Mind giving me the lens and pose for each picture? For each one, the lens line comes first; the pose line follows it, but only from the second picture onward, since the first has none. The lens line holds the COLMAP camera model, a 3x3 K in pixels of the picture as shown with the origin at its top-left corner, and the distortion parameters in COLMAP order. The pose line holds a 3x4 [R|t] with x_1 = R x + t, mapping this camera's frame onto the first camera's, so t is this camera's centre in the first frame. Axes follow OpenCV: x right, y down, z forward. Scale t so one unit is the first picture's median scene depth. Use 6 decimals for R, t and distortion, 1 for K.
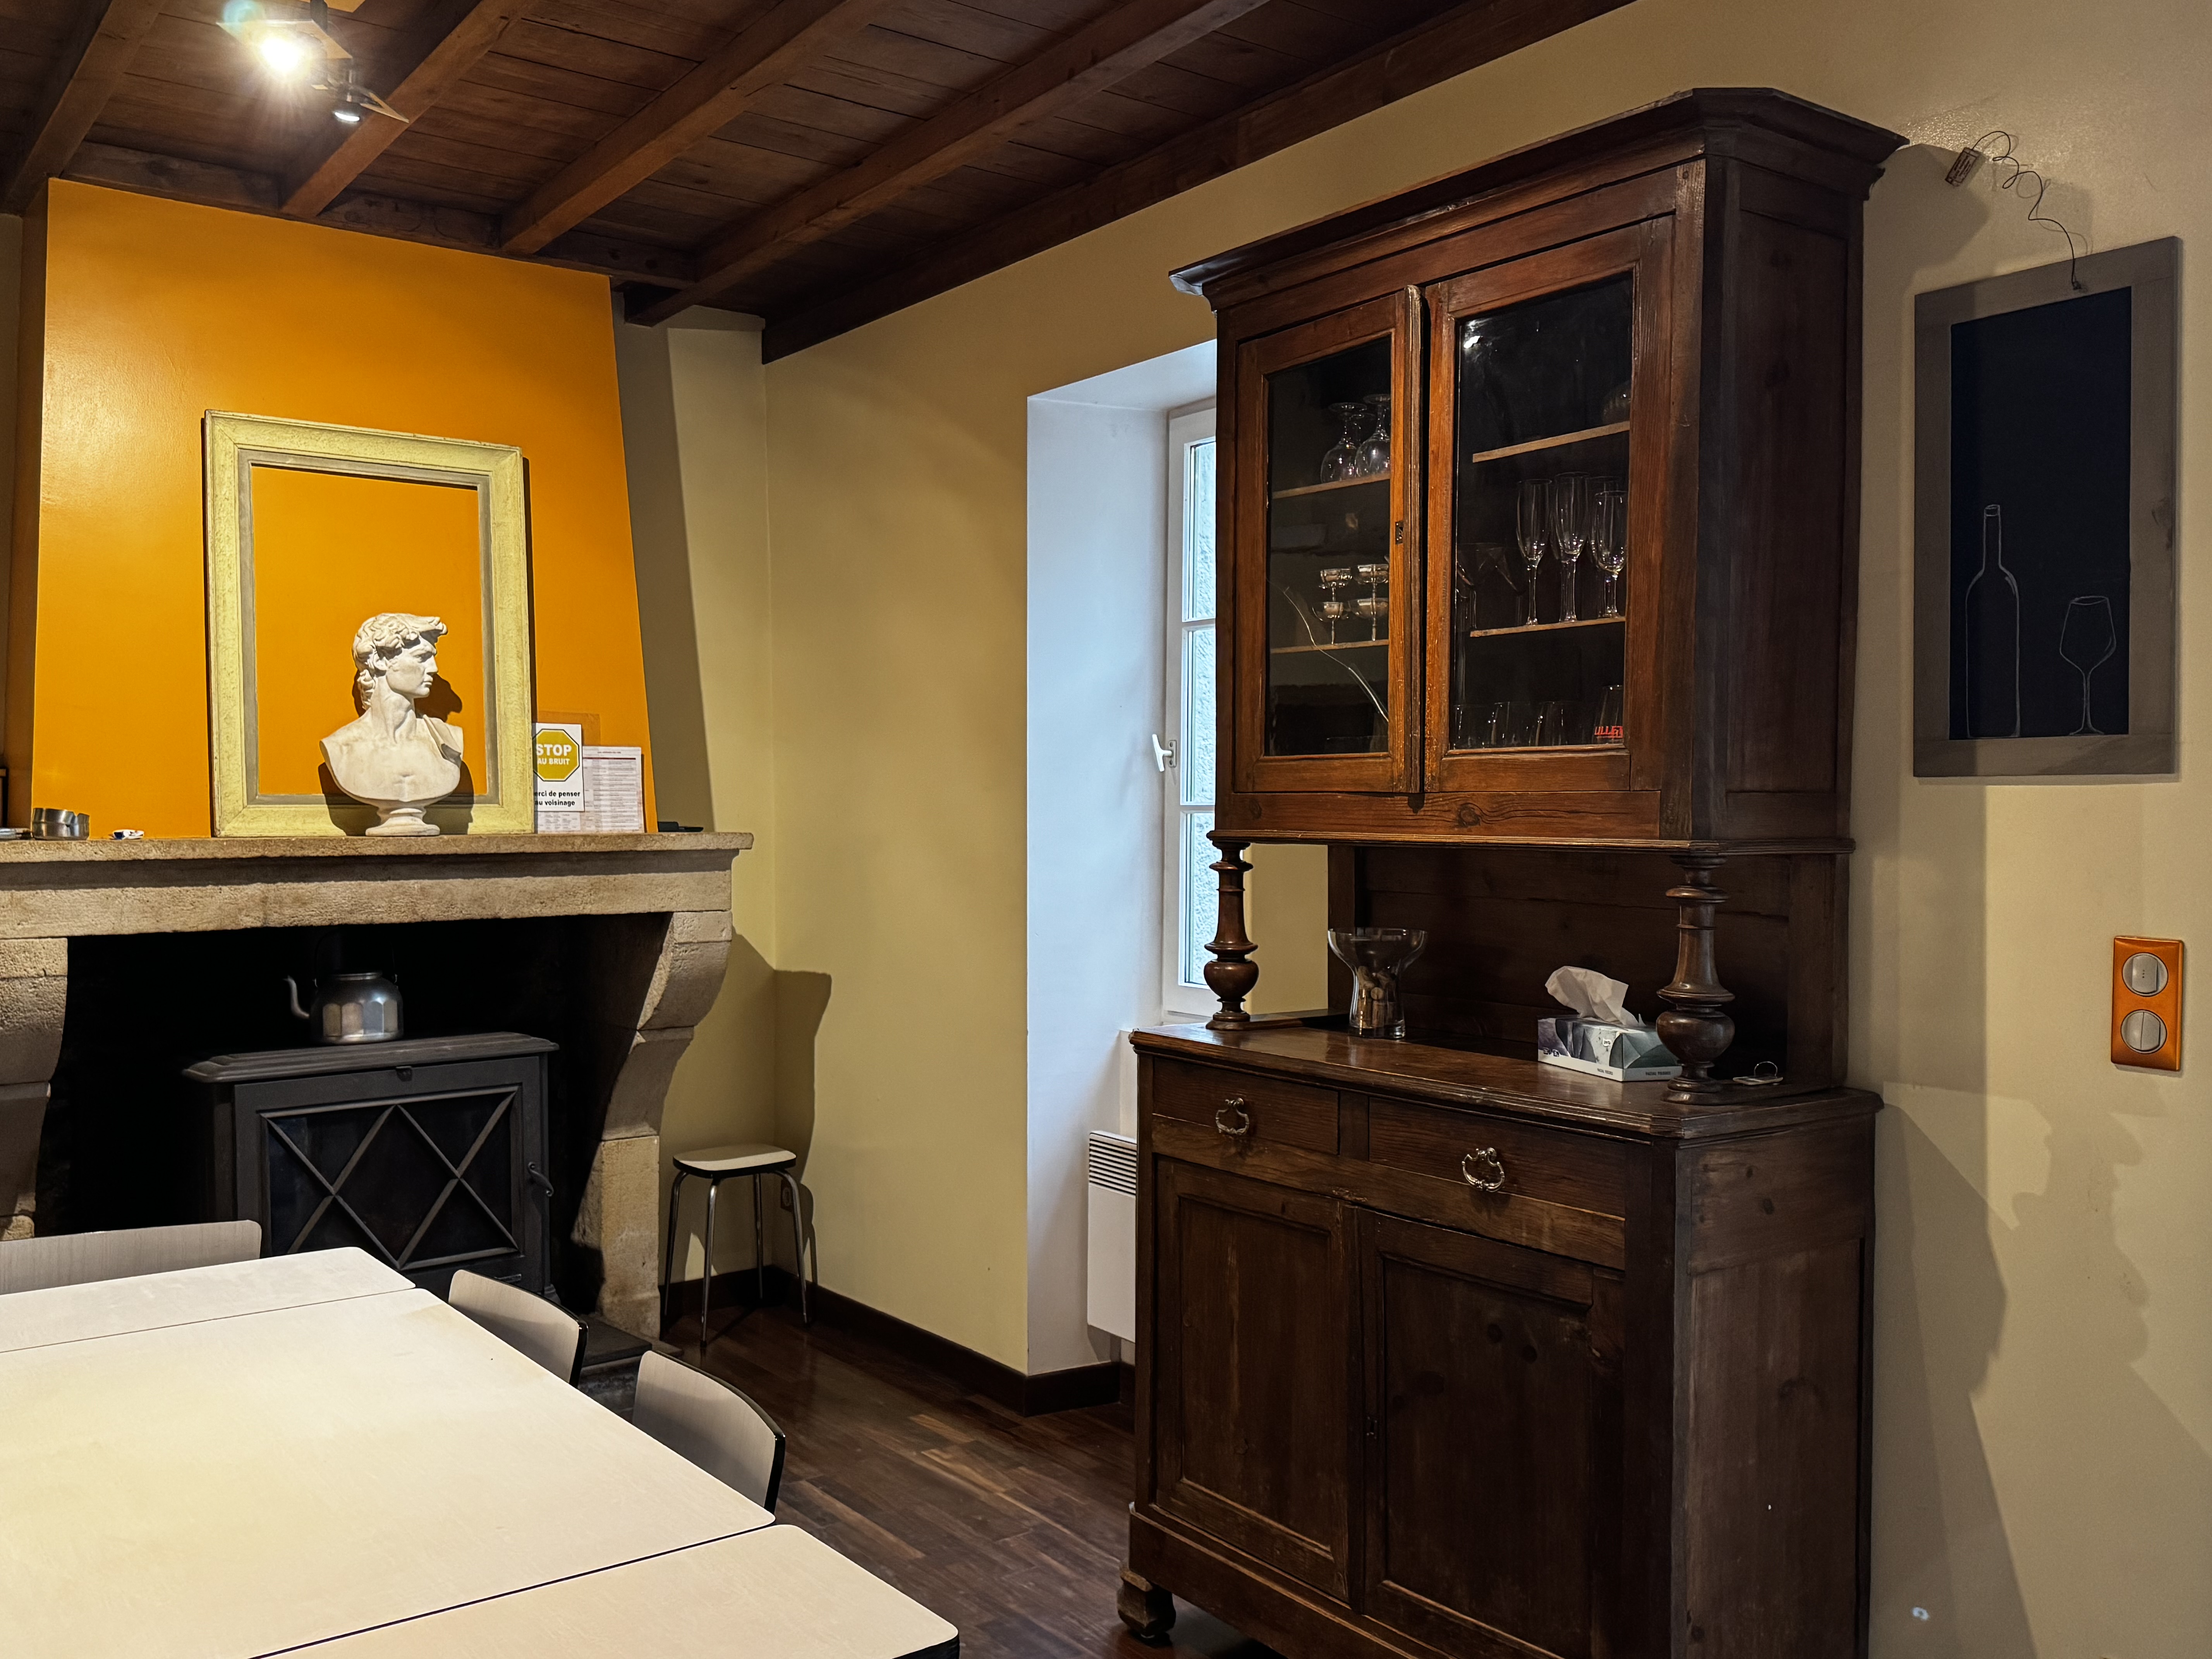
lens RADIAL K [[1885.9, 0, 1104.9], [0, 1885.9, 852.0], [0, 0, 1]] dist [0.070426, -0.051311]
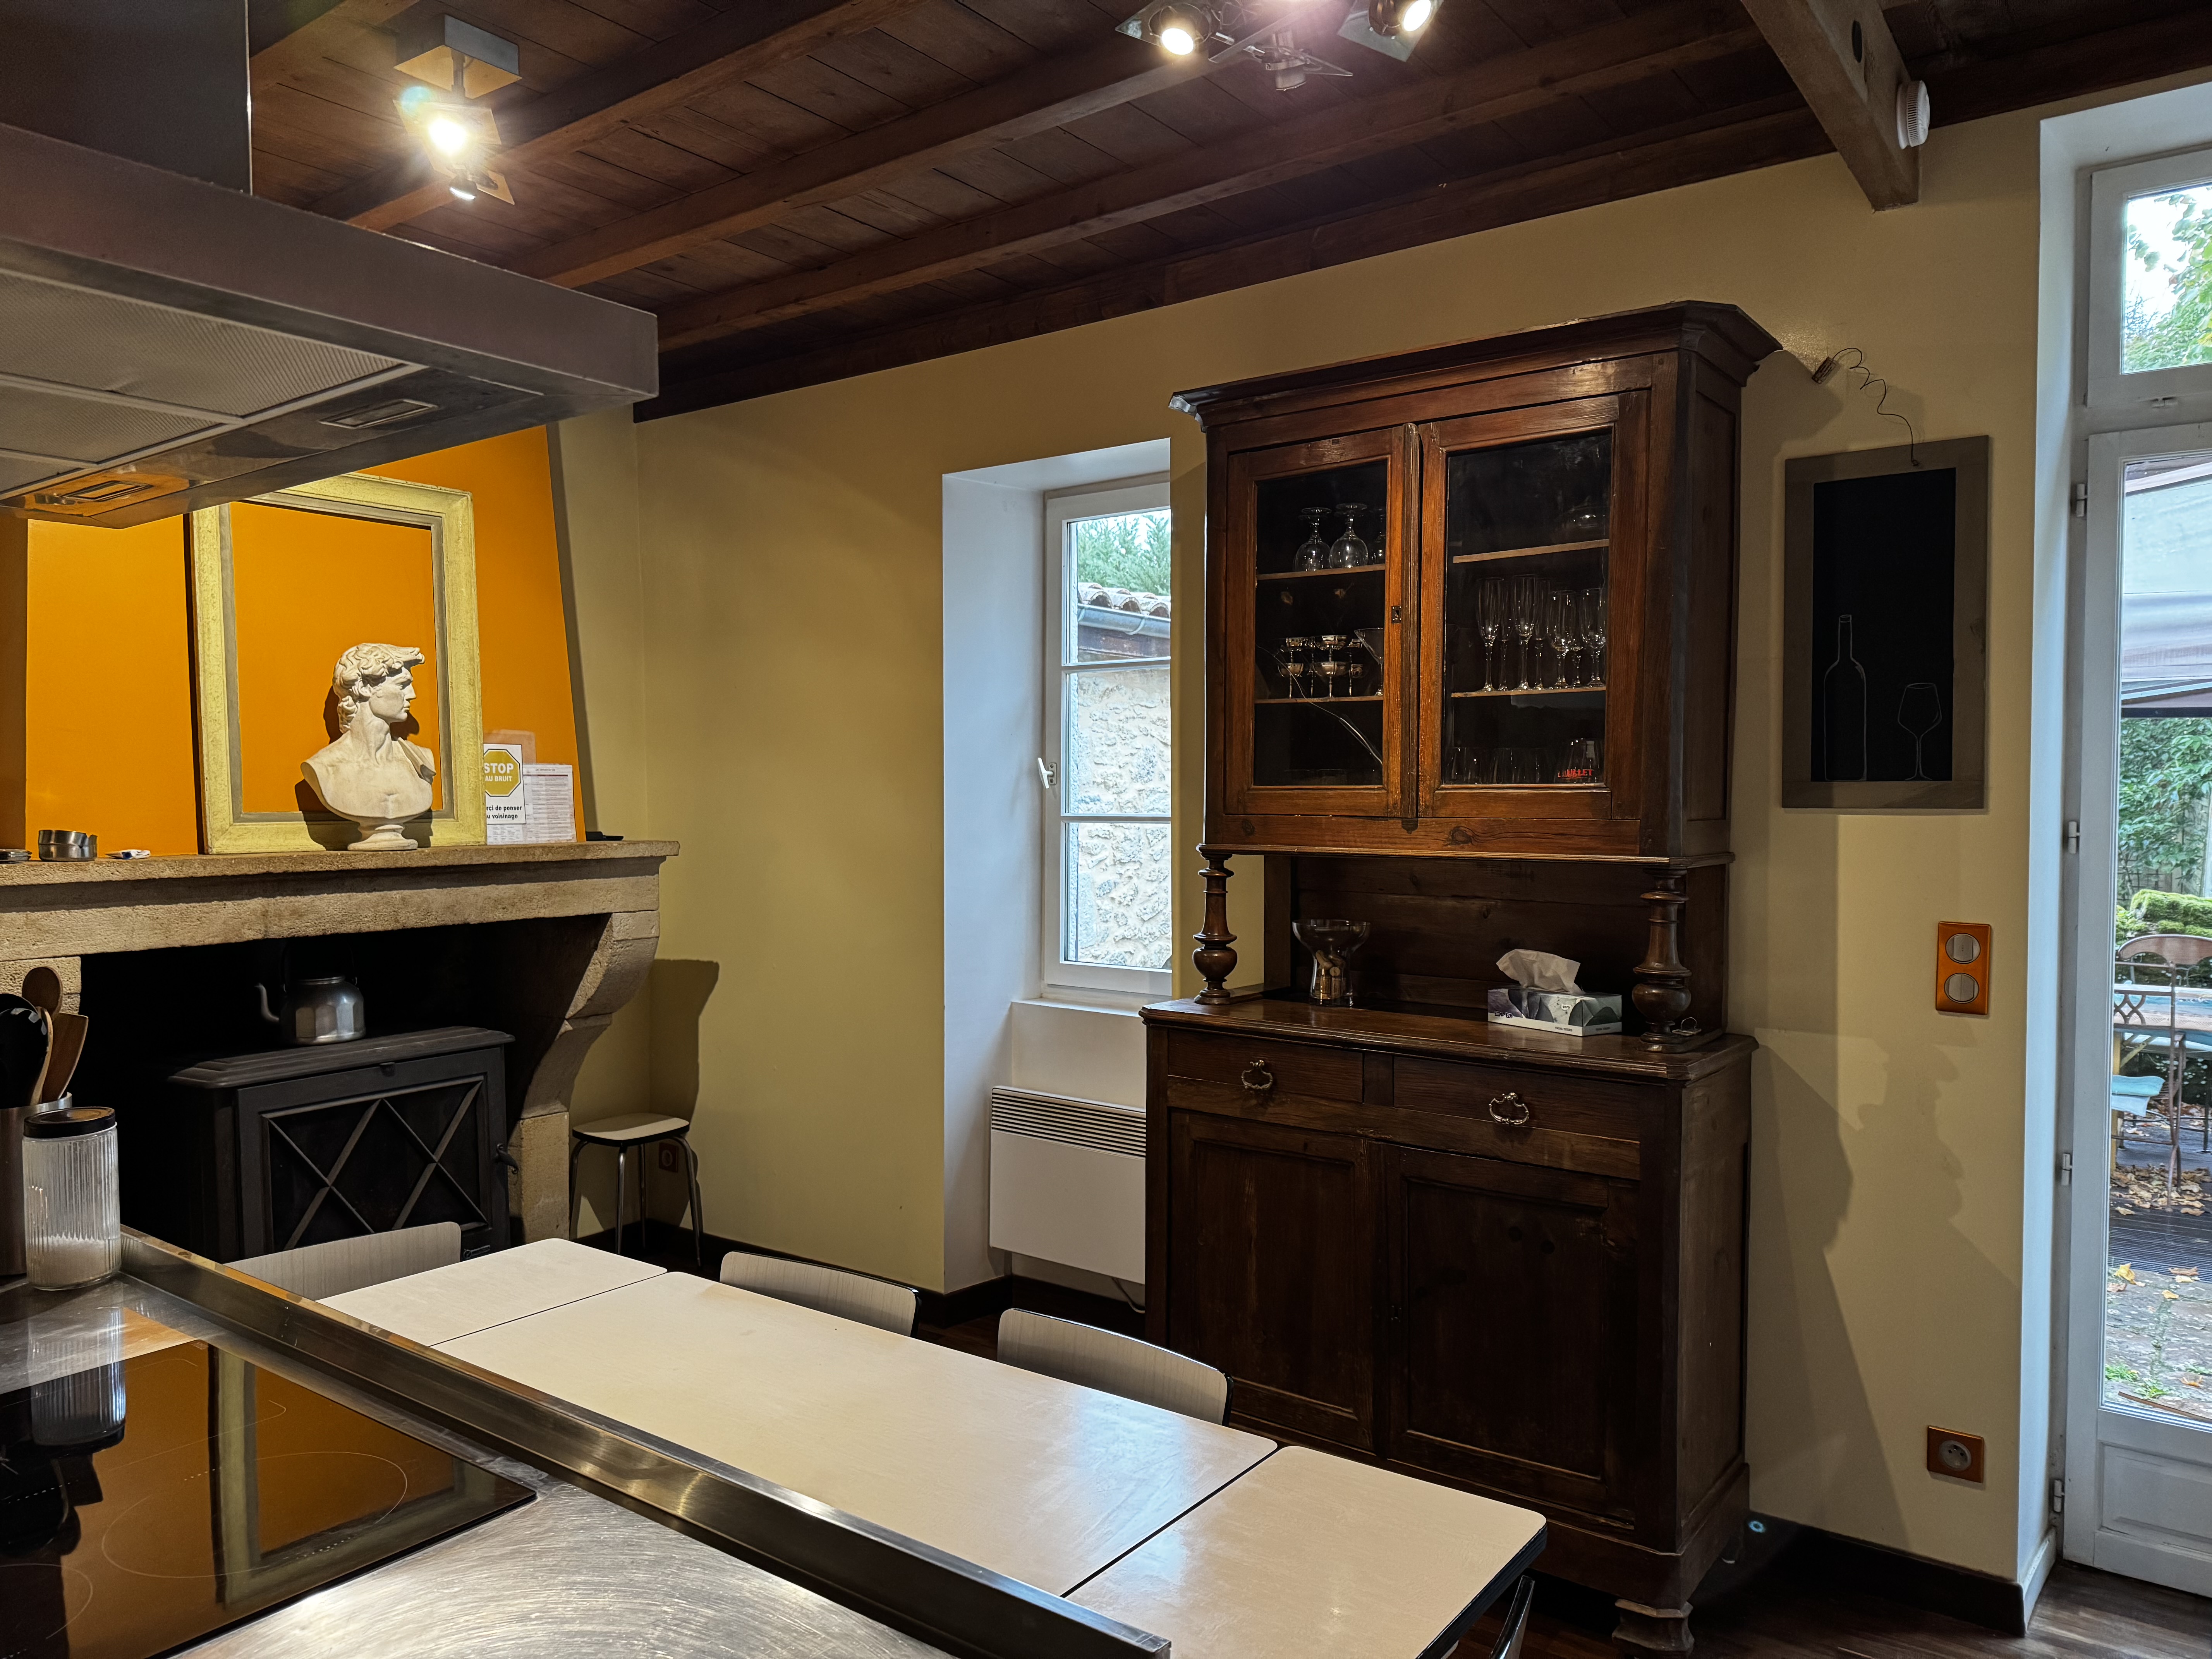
lens RADIAL K [[1545.9, 0, 1095.2], [0, 1545.9, 847.1], [0, 0, 1]] dist [0.072581, -0.080952]
pose [[0.957754, -0.010852, 0.287383, -0.347958], [0.007672, 0.999896, 0.012187, -0.026128], [-0.287485, -0.009467, 0.957738, 0.051589]]
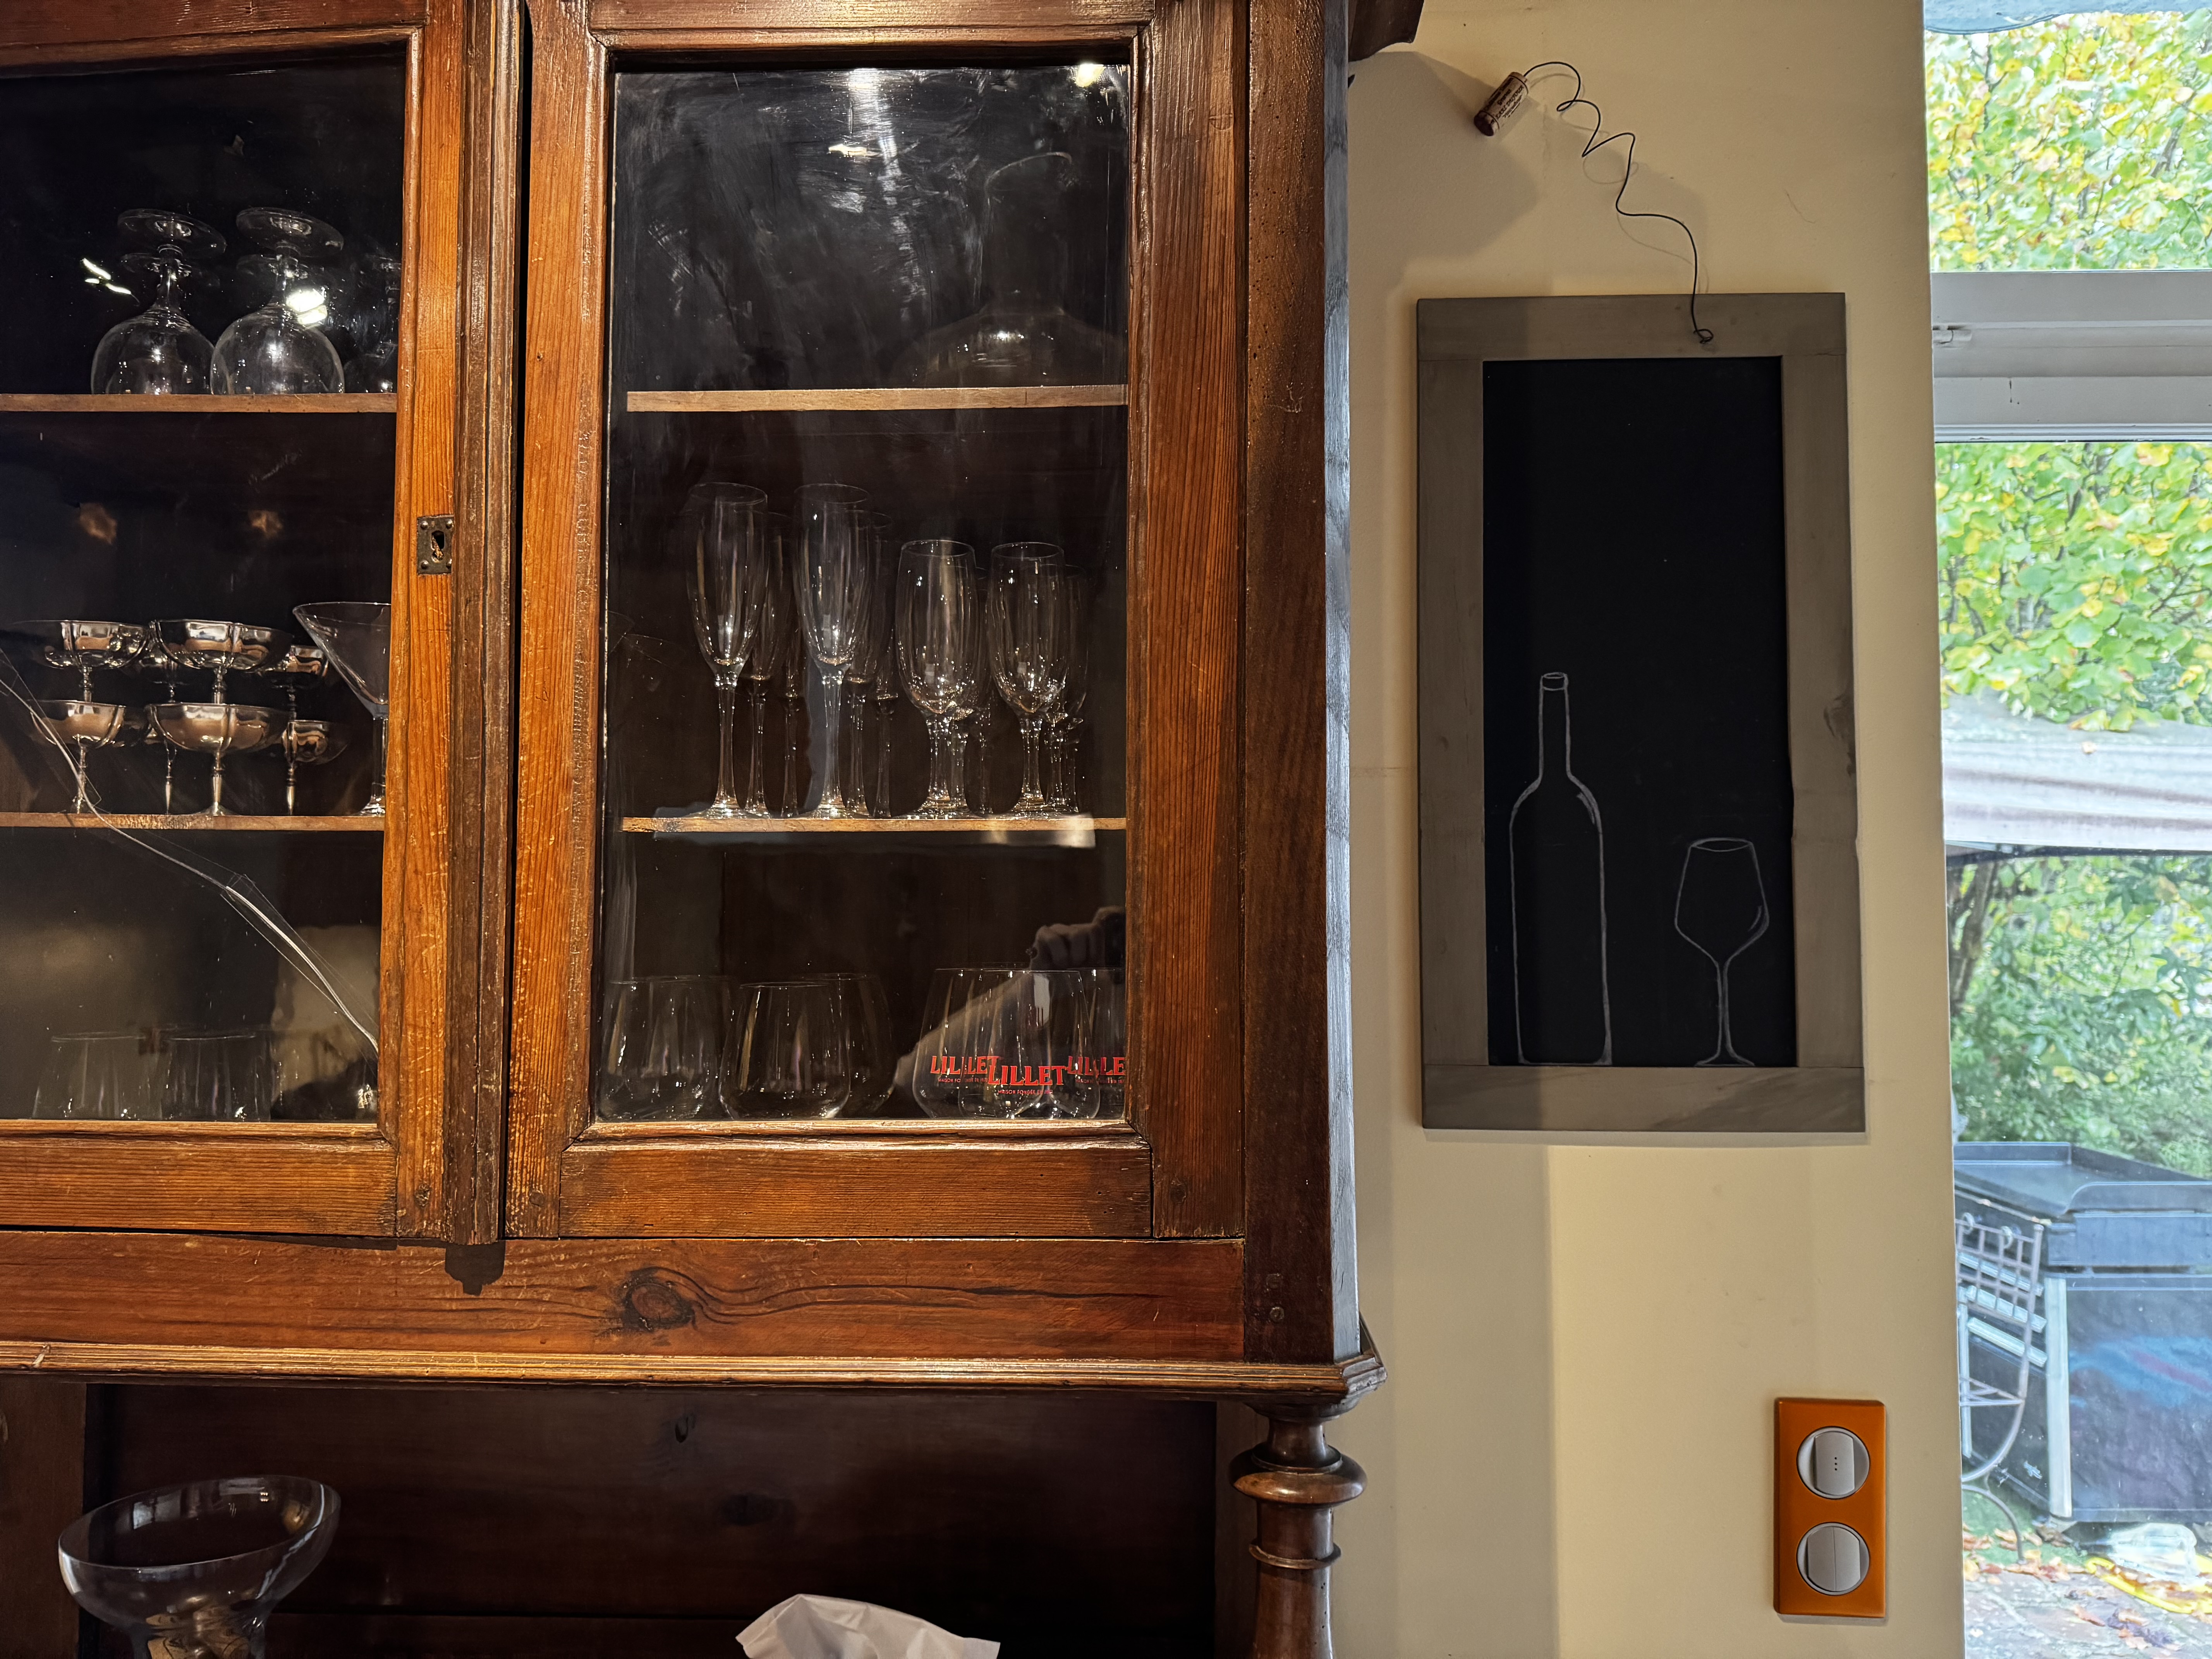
lens RADIAL K [[1545.9, 0, 1092.8], [0, 1545.9, 832.5], [0, 0, 1]] dist [0.072581, -0.080952]
pose [[0.637271, 0.041762, 0.769507, 0.000729], [0.017081, 0.997520, -0.068282, -0.089226], [-0.770451, 0.056658, 0.634977, 0.712581]]
